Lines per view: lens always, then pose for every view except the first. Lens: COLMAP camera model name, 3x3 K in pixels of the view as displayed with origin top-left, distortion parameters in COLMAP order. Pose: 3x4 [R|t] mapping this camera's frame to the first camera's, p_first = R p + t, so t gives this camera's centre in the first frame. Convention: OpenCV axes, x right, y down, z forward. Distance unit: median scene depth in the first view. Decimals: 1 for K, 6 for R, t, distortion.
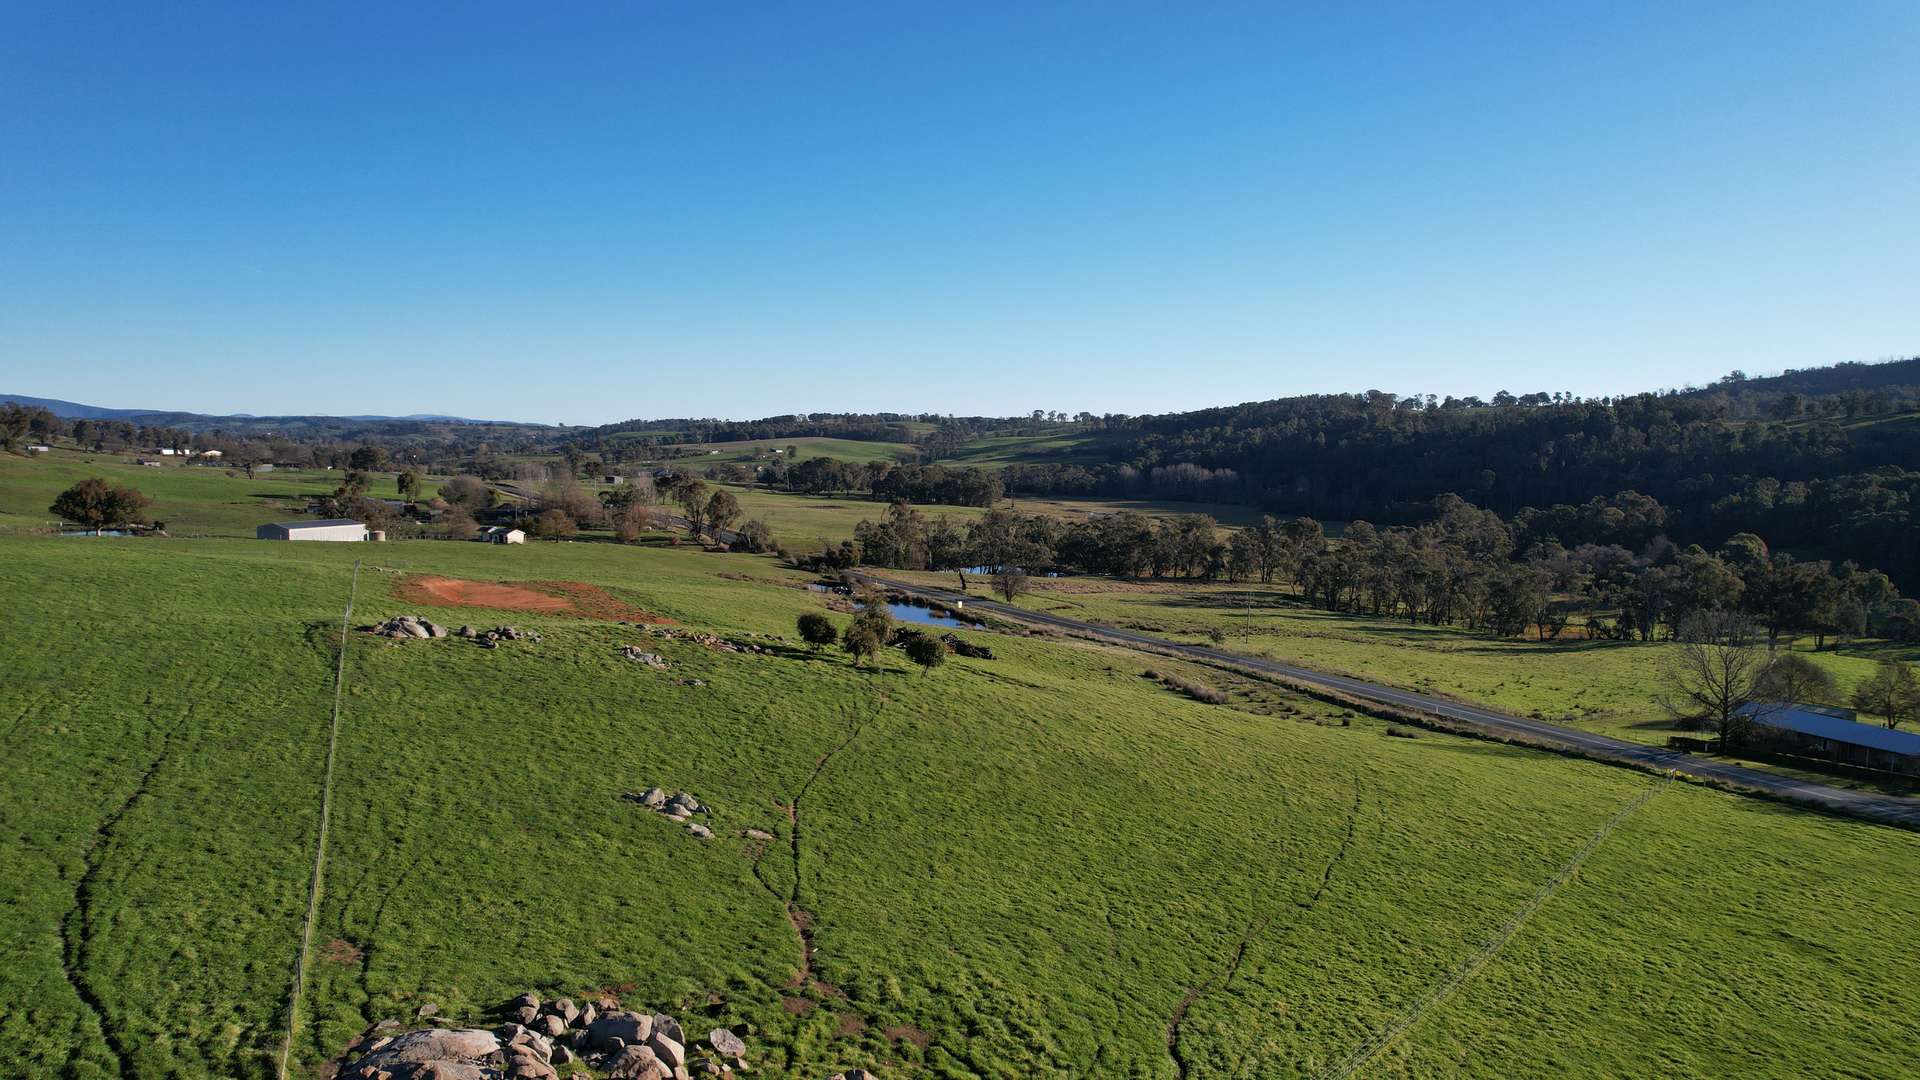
lens RADIAL K [[1235.0, 0, 957.8], [0, 1235.0, 558.5], [0, 0, 1]] dist [-0.082043, 0.080676]
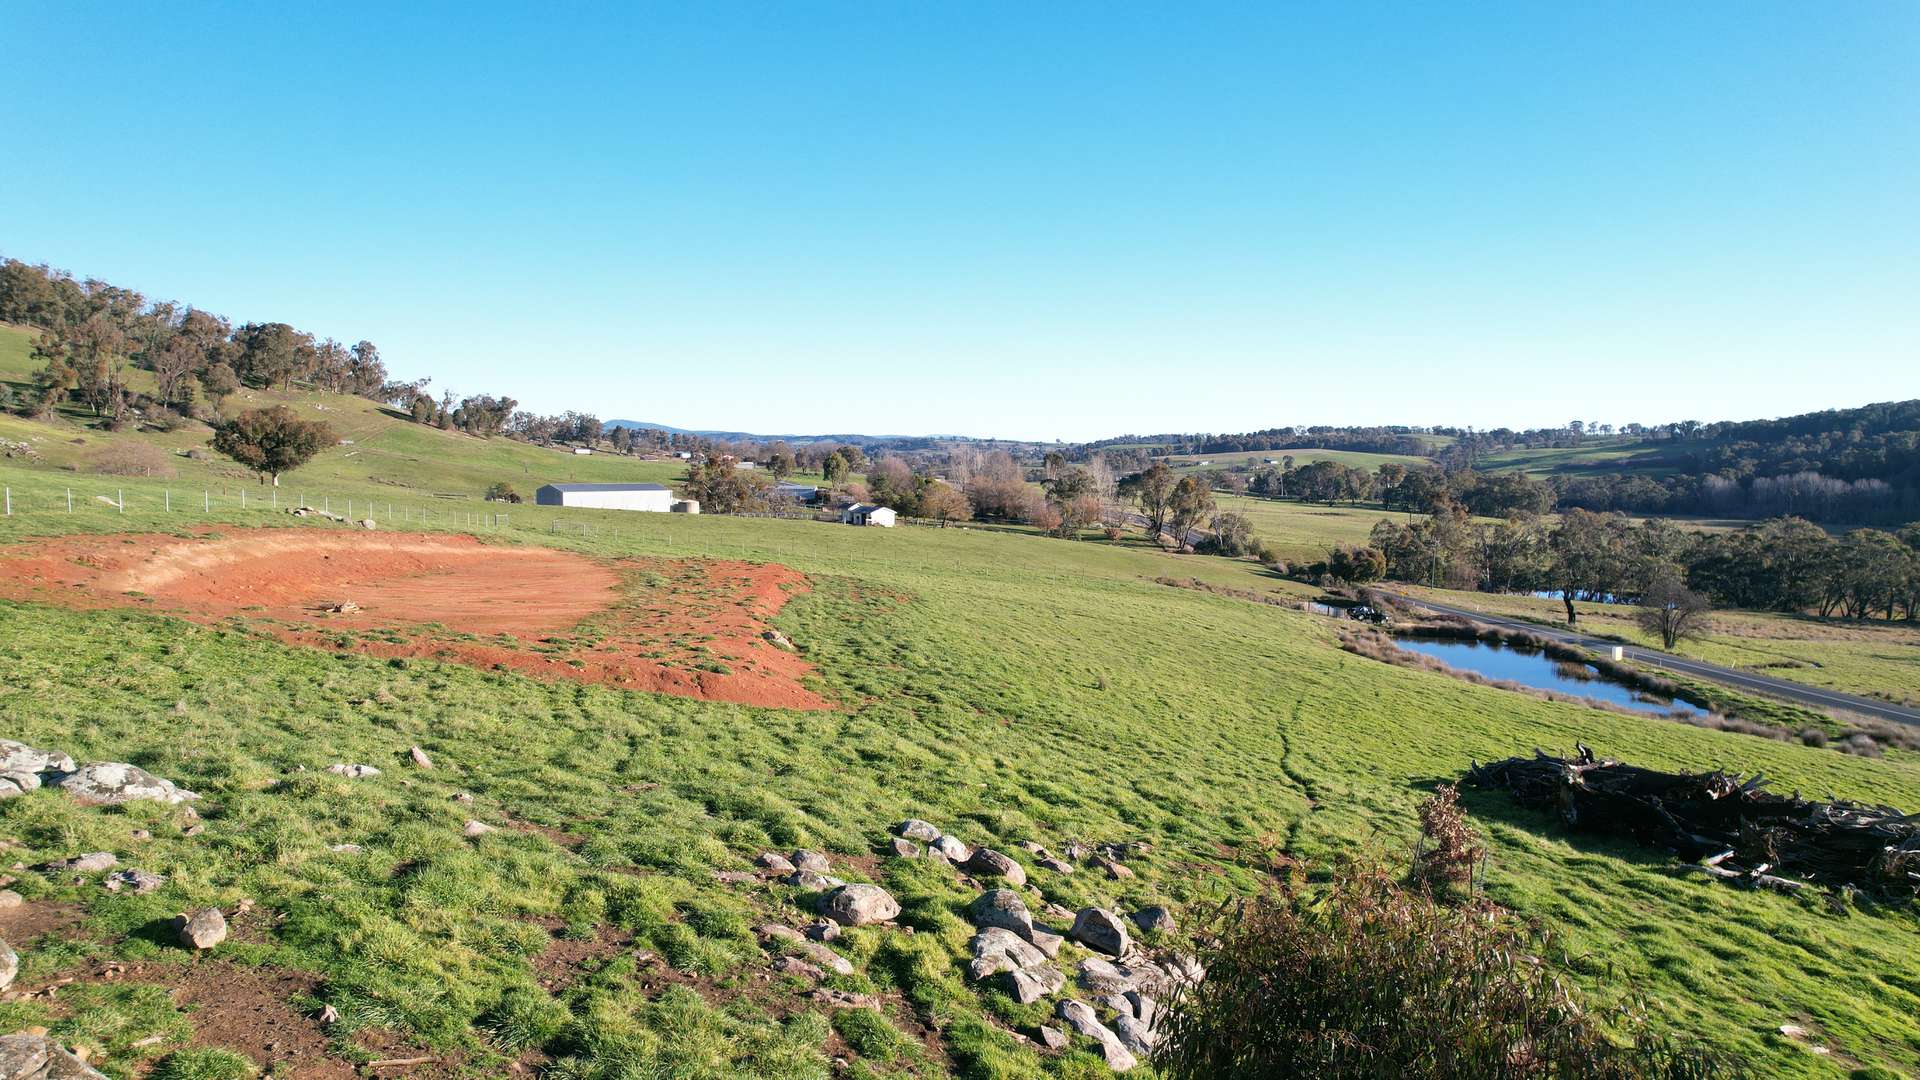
lens RADIAL K [[1236.7, 0, 958.5], [0, 1236.7, 554.0], [0, 0, 1]] dist [-0.079845, 0.077647]
pose [[0.922780, 0.030415, -0.384125, -0.021147], [-0.037950, 0.999207, -0.012048, 0.005127], [0.383454, 0.025695, 0.923202, 0.171287]]
